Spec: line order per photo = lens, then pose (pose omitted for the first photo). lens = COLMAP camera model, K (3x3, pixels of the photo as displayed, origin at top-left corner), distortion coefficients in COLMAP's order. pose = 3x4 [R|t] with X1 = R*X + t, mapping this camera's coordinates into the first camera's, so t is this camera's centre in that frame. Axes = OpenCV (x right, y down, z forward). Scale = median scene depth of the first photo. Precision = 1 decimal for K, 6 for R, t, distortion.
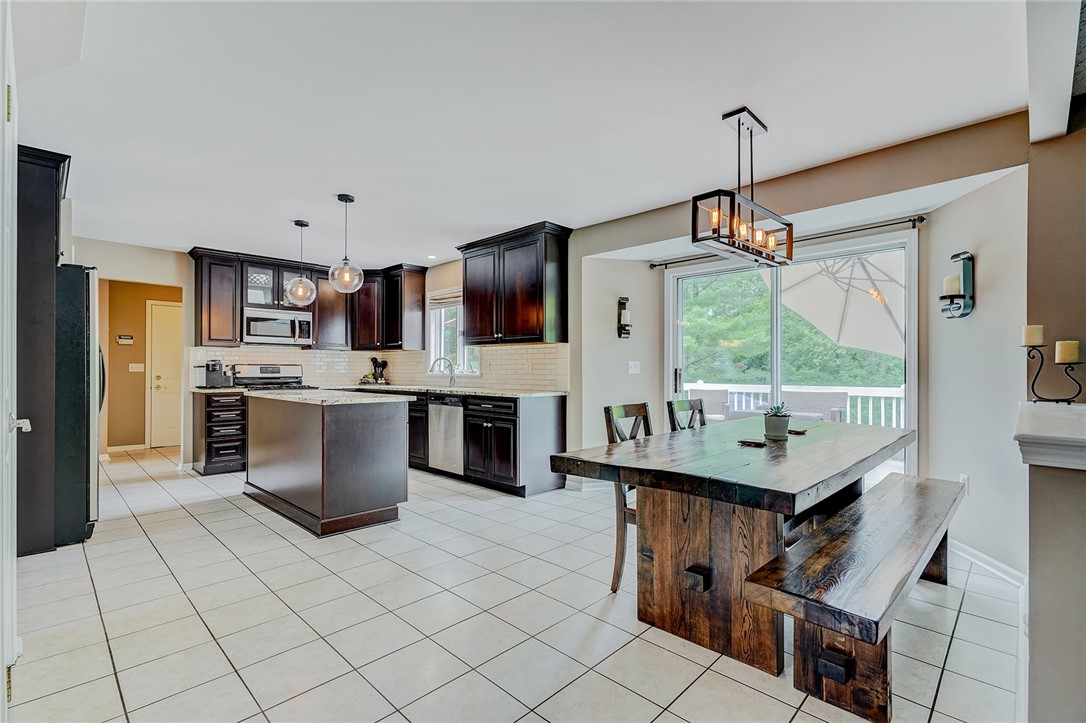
lens RADIAL K [[495.6, 0, 538.9], [0, 495.6, 368.0], [0, 0, 1]] dist [0.003346, 0.003781]
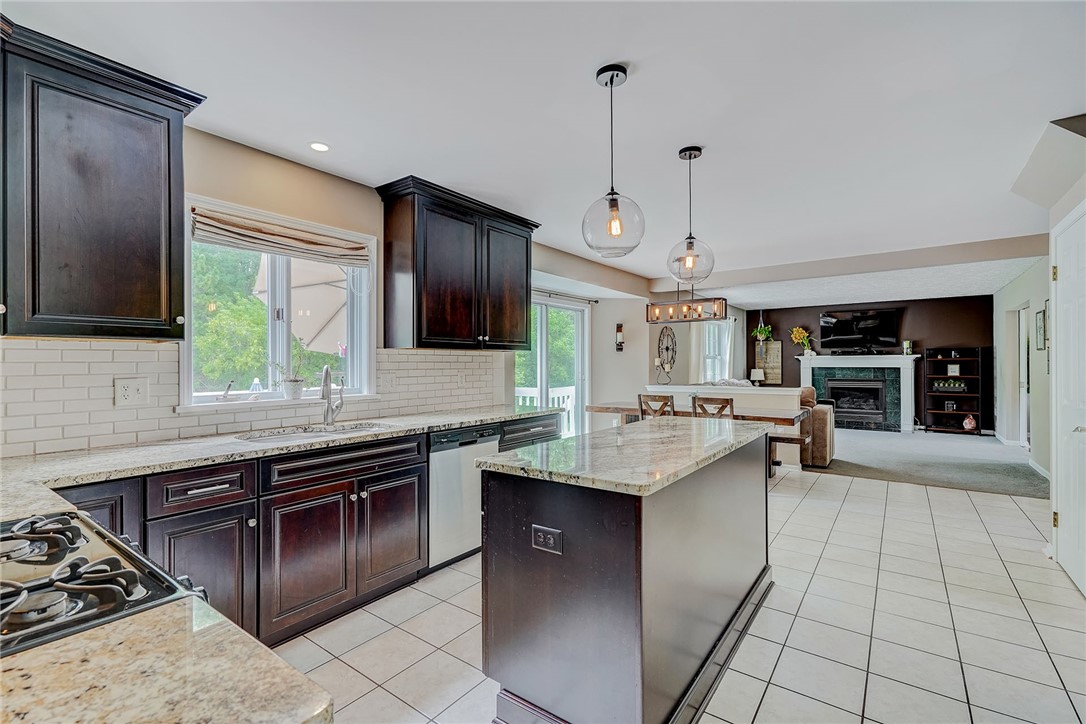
lens RADIAL K [[495.6, 0, 542.7], [0, 495.6, 360.5], [0, 0, 1]] dist [0.003346, 0.003781]
pose [[-0.157908, 0.005676, 0.987438, -0.765833], [0.006340, 0.999969, -0.004734, -0.025332], [-0.987434, 0.005512, -0.157939, 0.949800]]
